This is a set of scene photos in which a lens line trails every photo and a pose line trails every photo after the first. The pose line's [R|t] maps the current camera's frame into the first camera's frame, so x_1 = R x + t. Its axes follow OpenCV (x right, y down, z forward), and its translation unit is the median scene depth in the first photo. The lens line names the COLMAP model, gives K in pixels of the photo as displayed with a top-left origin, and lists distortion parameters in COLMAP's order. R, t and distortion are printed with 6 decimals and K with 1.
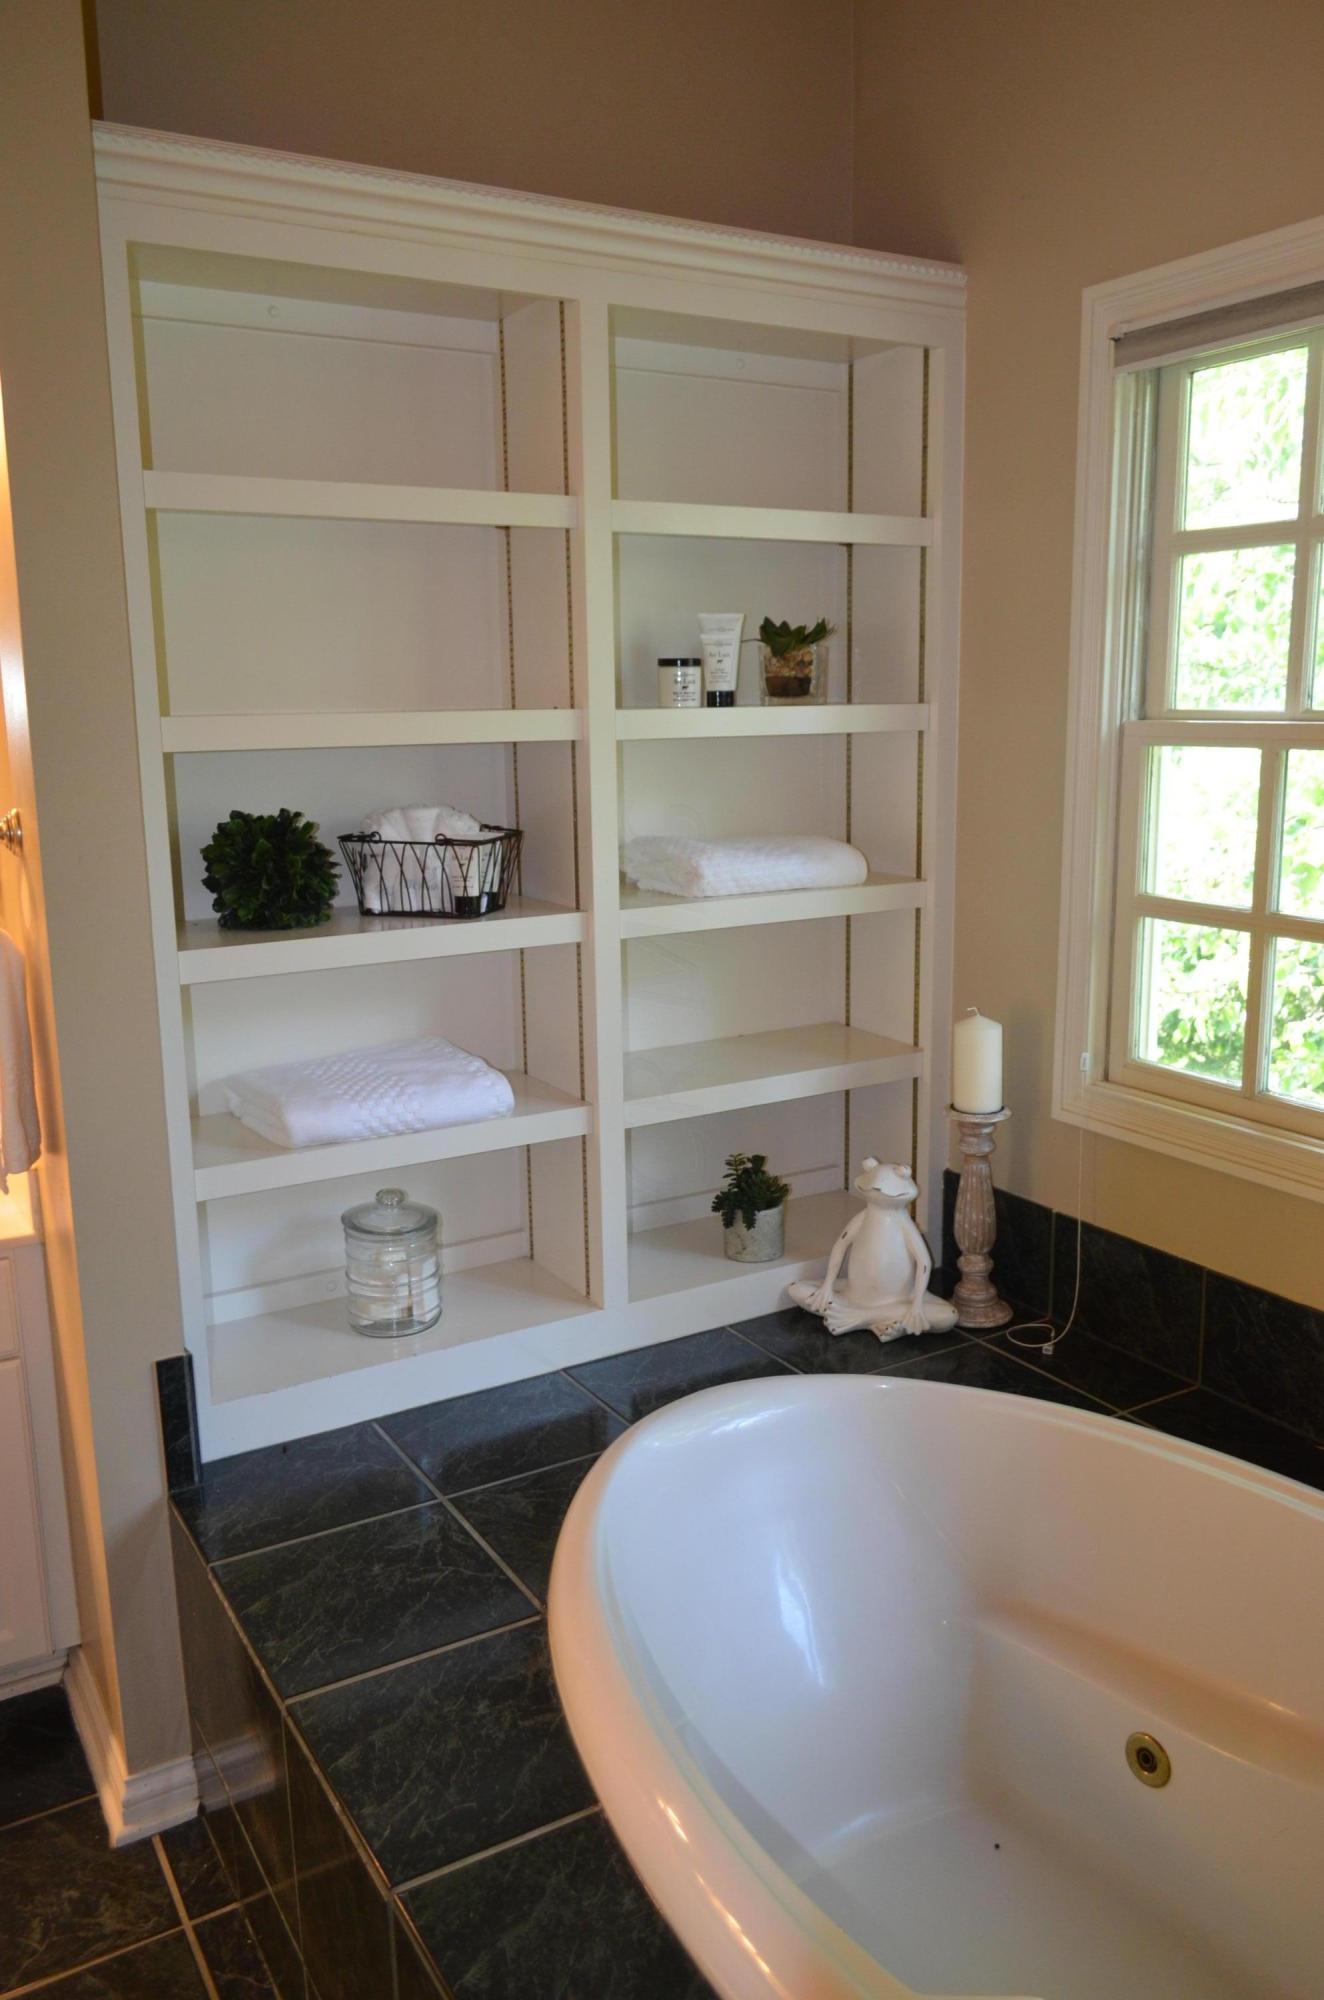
lens RADIAL K [[1557.5, 0, 662.0], [0, 1557.5, 1000.0], [0, 0, 1]] dist [-0.009924, 0.006626]
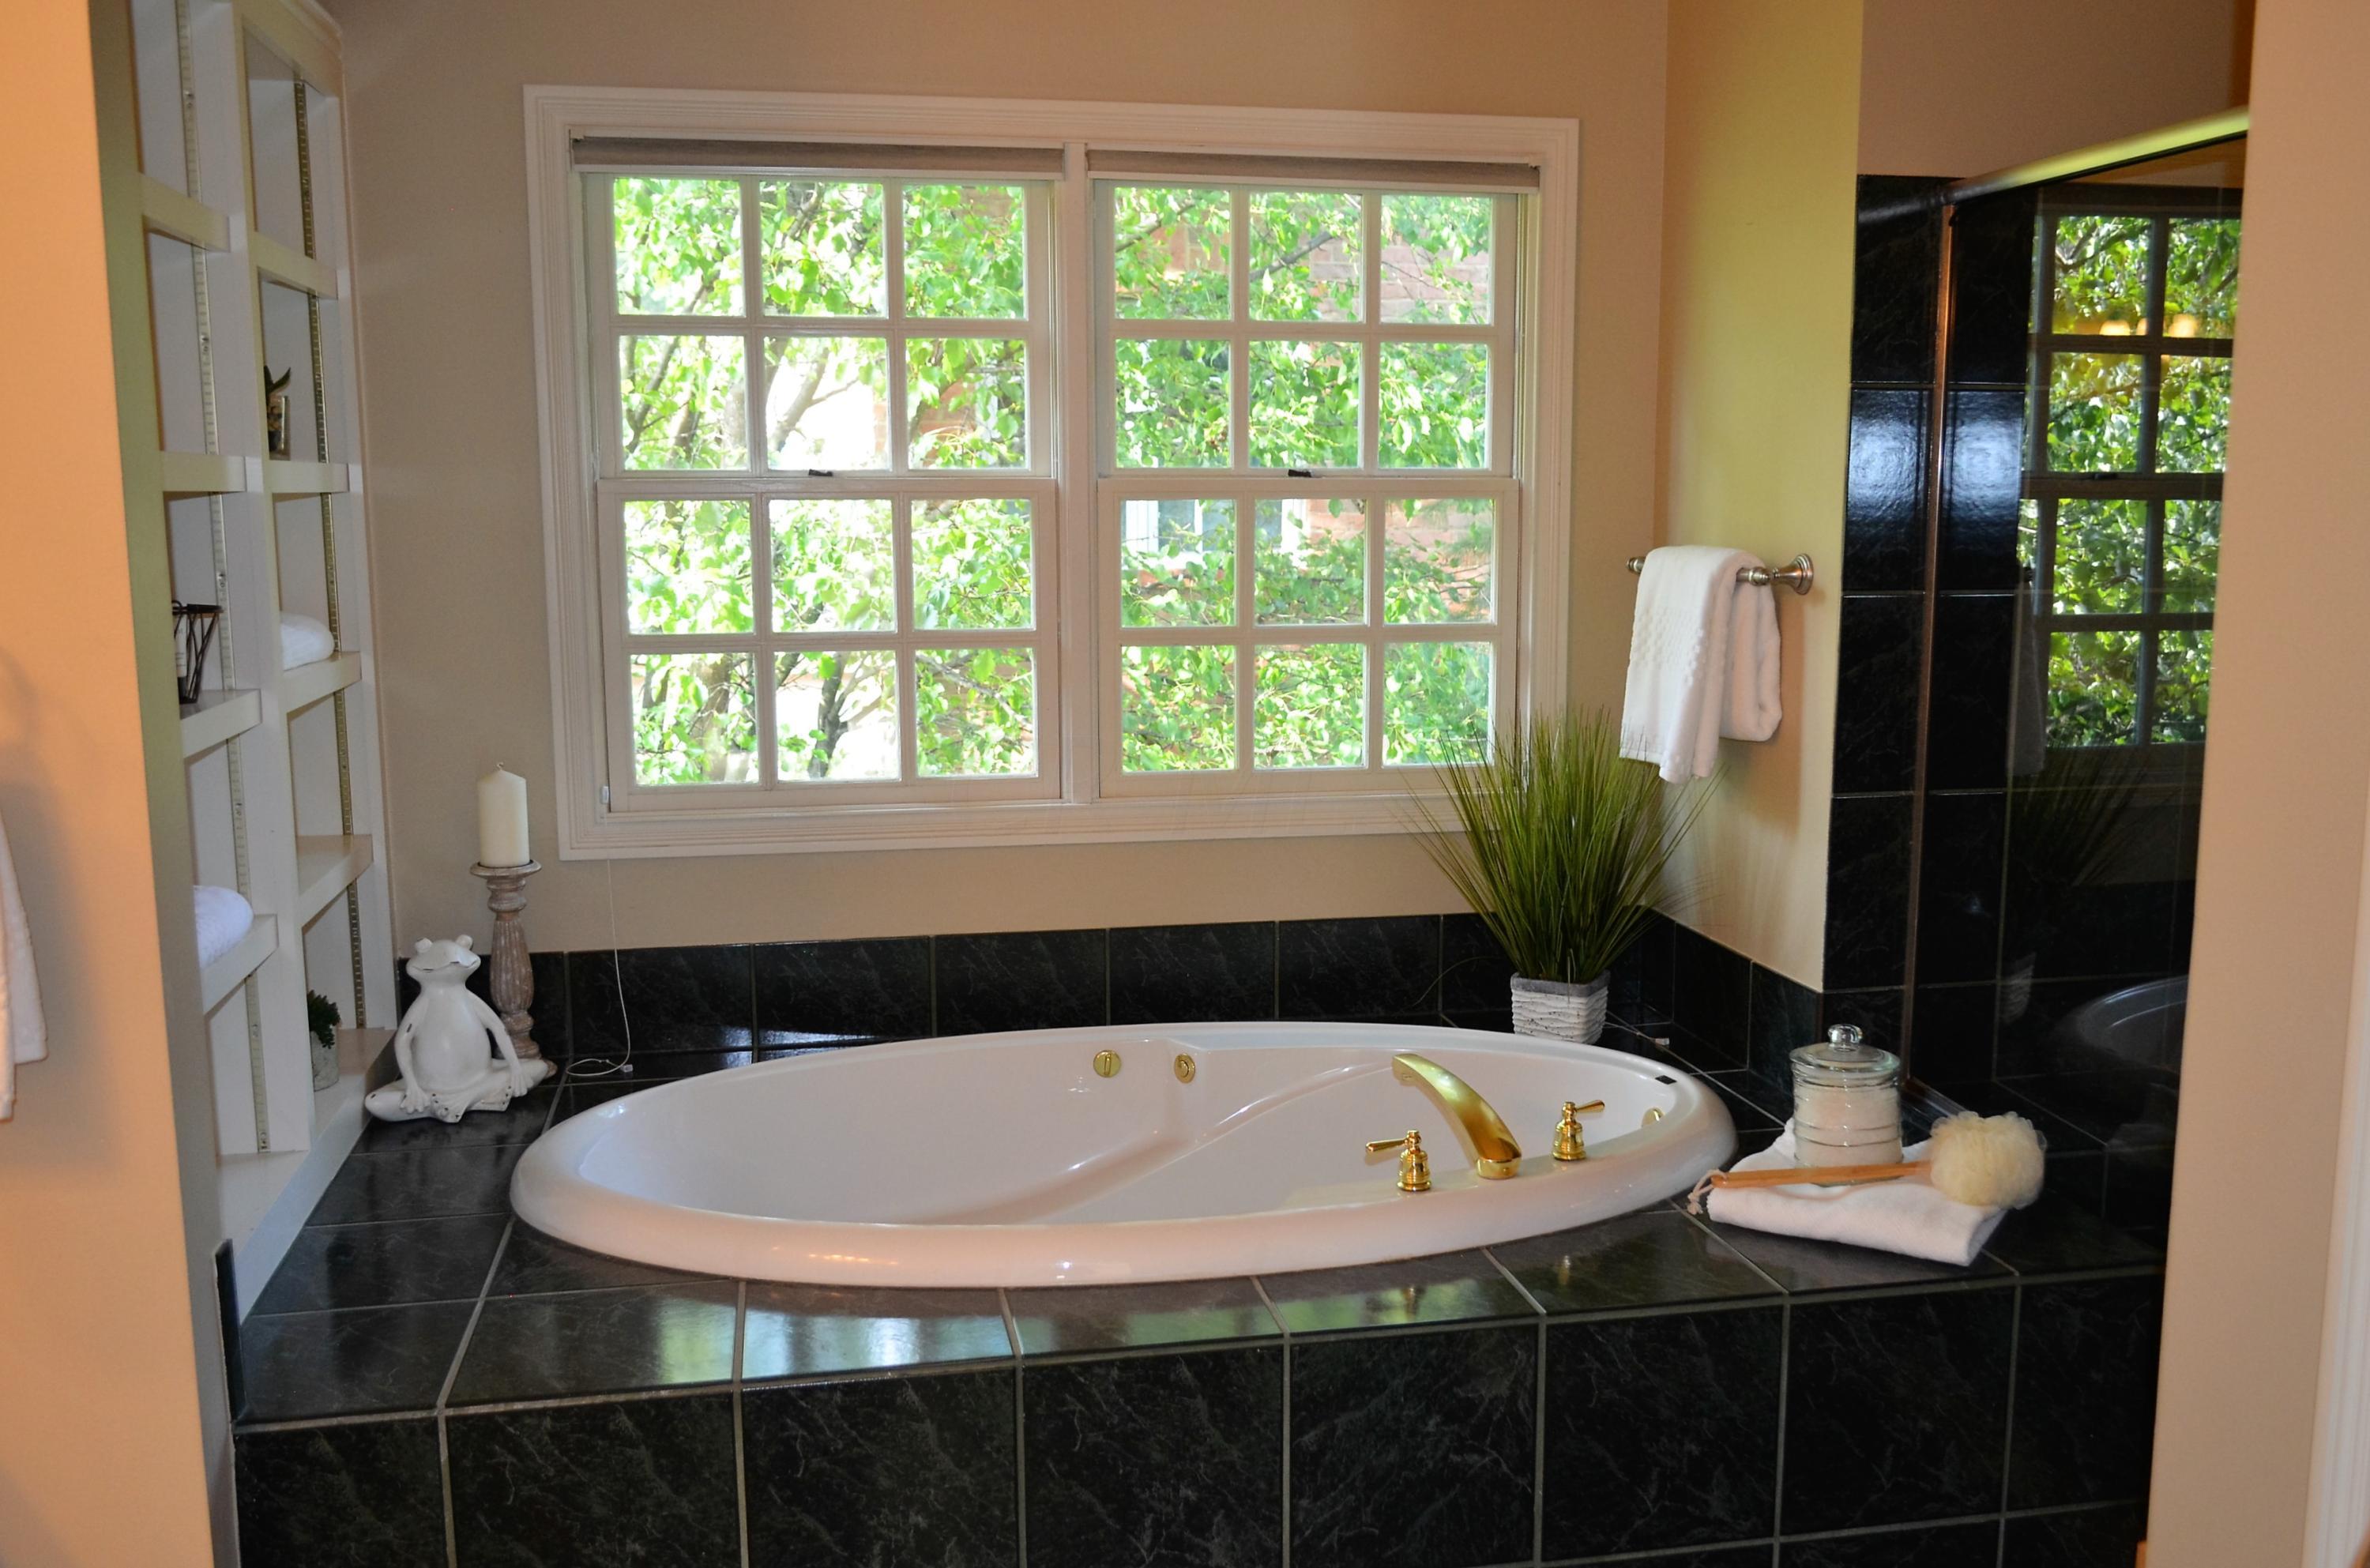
lens RADIAL K [[1943.1, 0, 1185.0], [0, 1943.1, 784.0], [0, 0, 1]] dist [-0.019493, -0.003509]
pose [[0.358849, -0.118720, 0.925815, -0.847368], [0.184693, 0.981298, 0.054247, 0.034294], [-0.914940, 0.151525, 0.374065, 0.133629]]
